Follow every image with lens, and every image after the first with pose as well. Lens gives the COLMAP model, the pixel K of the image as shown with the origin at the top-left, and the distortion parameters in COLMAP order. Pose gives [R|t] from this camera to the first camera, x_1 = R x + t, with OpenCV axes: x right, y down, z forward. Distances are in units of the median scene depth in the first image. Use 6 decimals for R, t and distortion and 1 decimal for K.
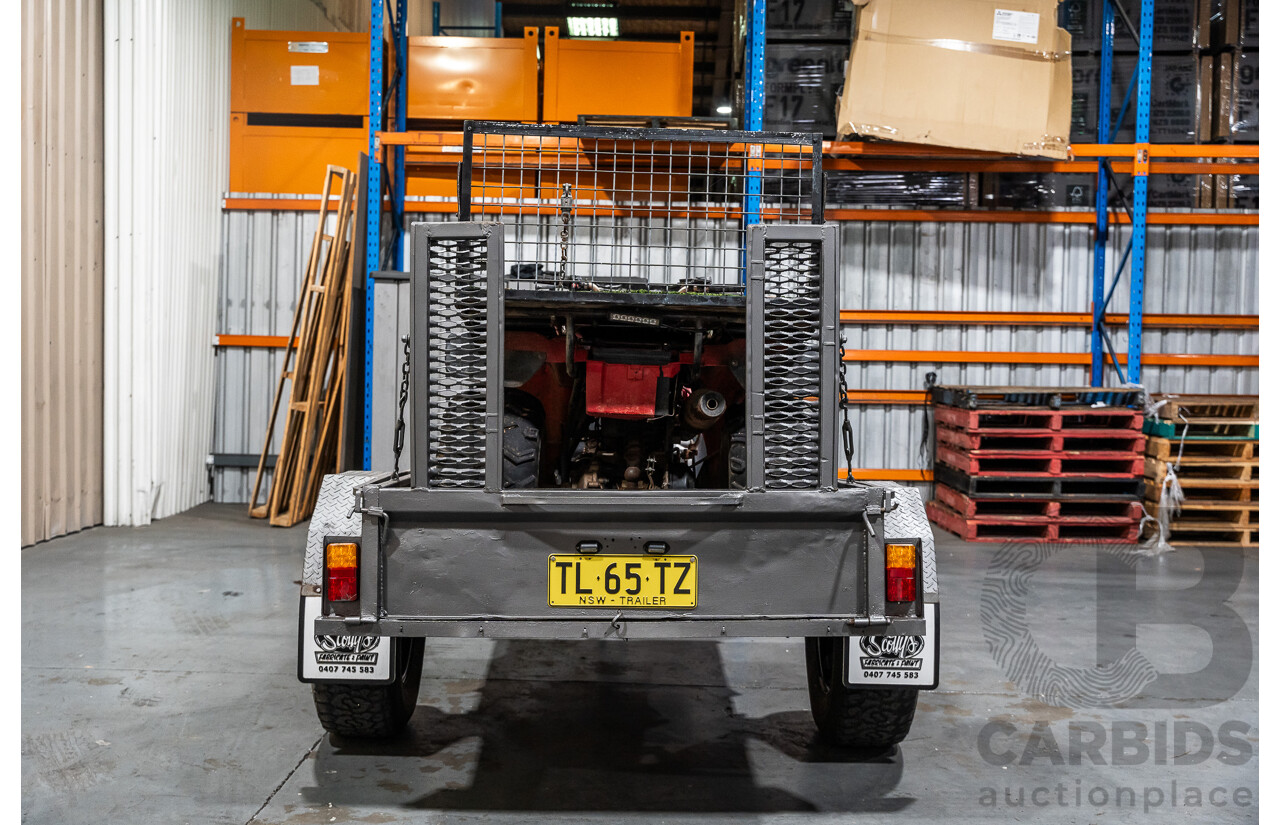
lens RADIAL K [[1230.6, 0, 638.0], [0, 1230.6, 416.8], [0, 0, 1]] dist [0.002236, 0.008327]
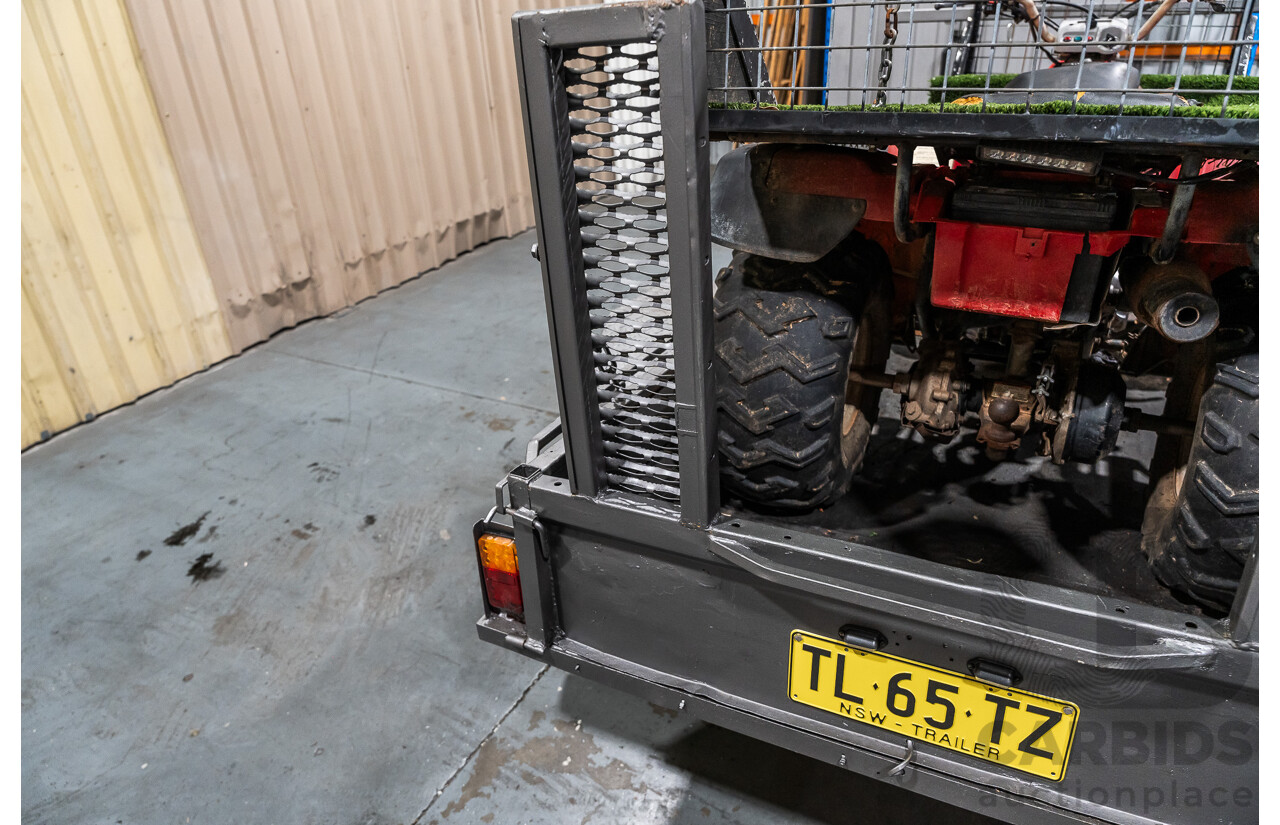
lens RADIAL K [[820.8, 0, 640.8], [0, 820.8, 411.9], [0, 0, 1]] dist [-0.002590, -0.002356]
pose [[0.881476, 0.152234, -0.447017, 0.018961], [0.048377, 0.912521, 0.406158, -0.123811], [0.469744, -0.379644, 0.797001, 0.614200]]
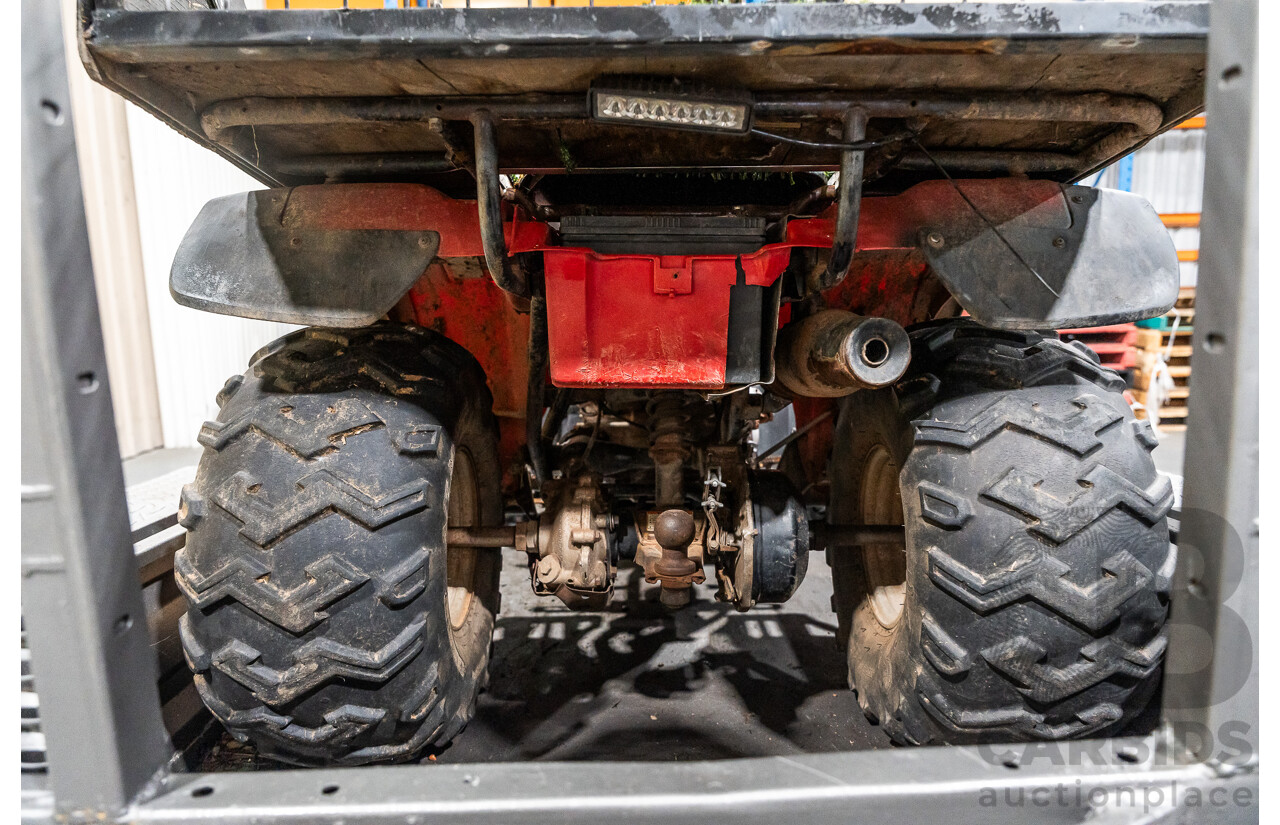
lens RADIAL K [[820.8, 0, 640.8], [0, 820.8, 411.9], [0, 0, 1]] dist [-0.002590, -0.002356]
pose [[0.999249, -0.035274, -0.016034, -0.009717], [0.036869, 0.992851, 0.113524, -0.023502], [0.011915, -0.114030, 0.993406, 0.748028]]
